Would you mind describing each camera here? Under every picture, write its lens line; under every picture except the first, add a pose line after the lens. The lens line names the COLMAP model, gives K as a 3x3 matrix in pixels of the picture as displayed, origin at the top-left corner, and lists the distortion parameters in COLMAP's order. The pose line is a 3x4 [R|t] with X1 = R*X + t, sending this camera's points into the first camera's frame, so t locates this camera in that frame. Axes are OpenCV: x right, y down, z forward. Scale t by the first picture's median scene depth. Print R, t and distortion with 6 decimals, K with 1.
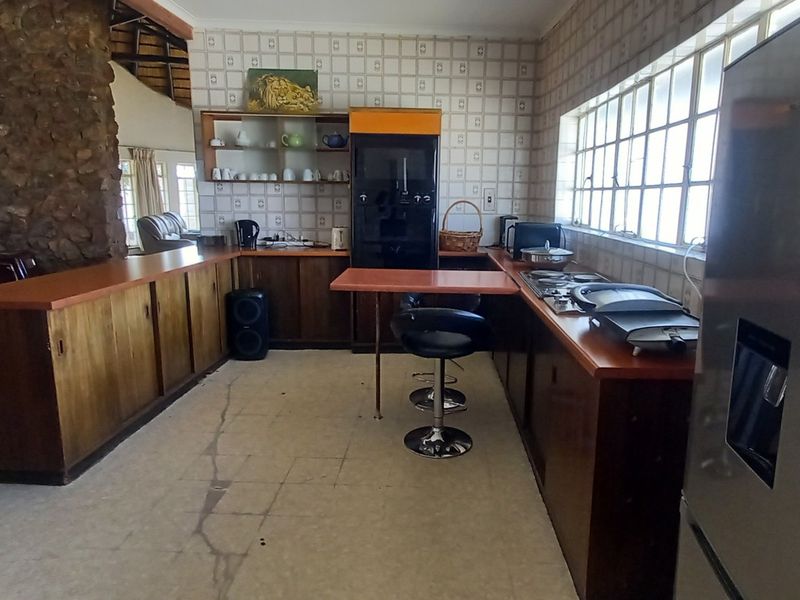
lens RADIAL K [[527.4, 0, 400.0], [0, 527.4, 300.0], [0, 0, 1]] dist [0.008382, -0.005554]
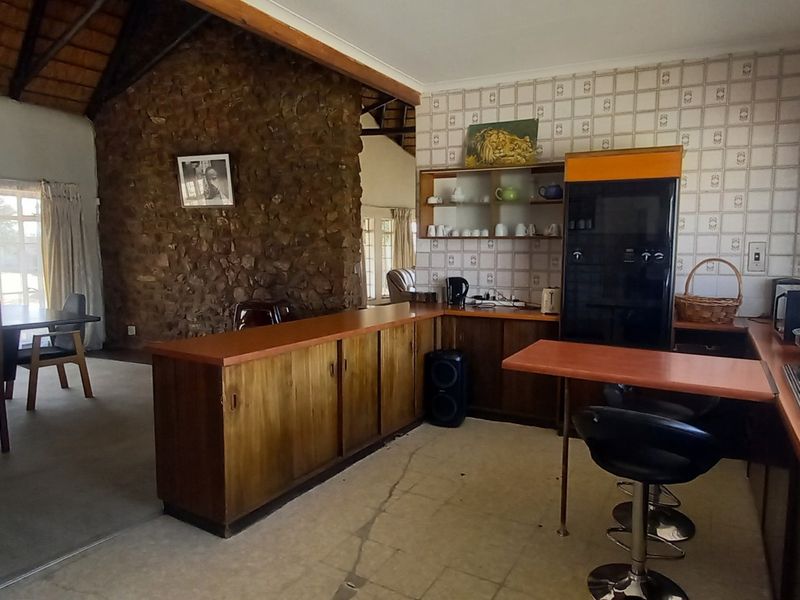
lens RADIAL K [[527.4, 0, 400.0], [0, 527.4, 300.0], [0, 0, 1]] dist [0.008382, -0.005554]
pose [[0.891915, 0.036395, -0.450735, 0.057830], [-0.080118, 0.993705, -0.078301, -0.028622], [0.445048, 0.105950, 0.889217, 0.108238]]
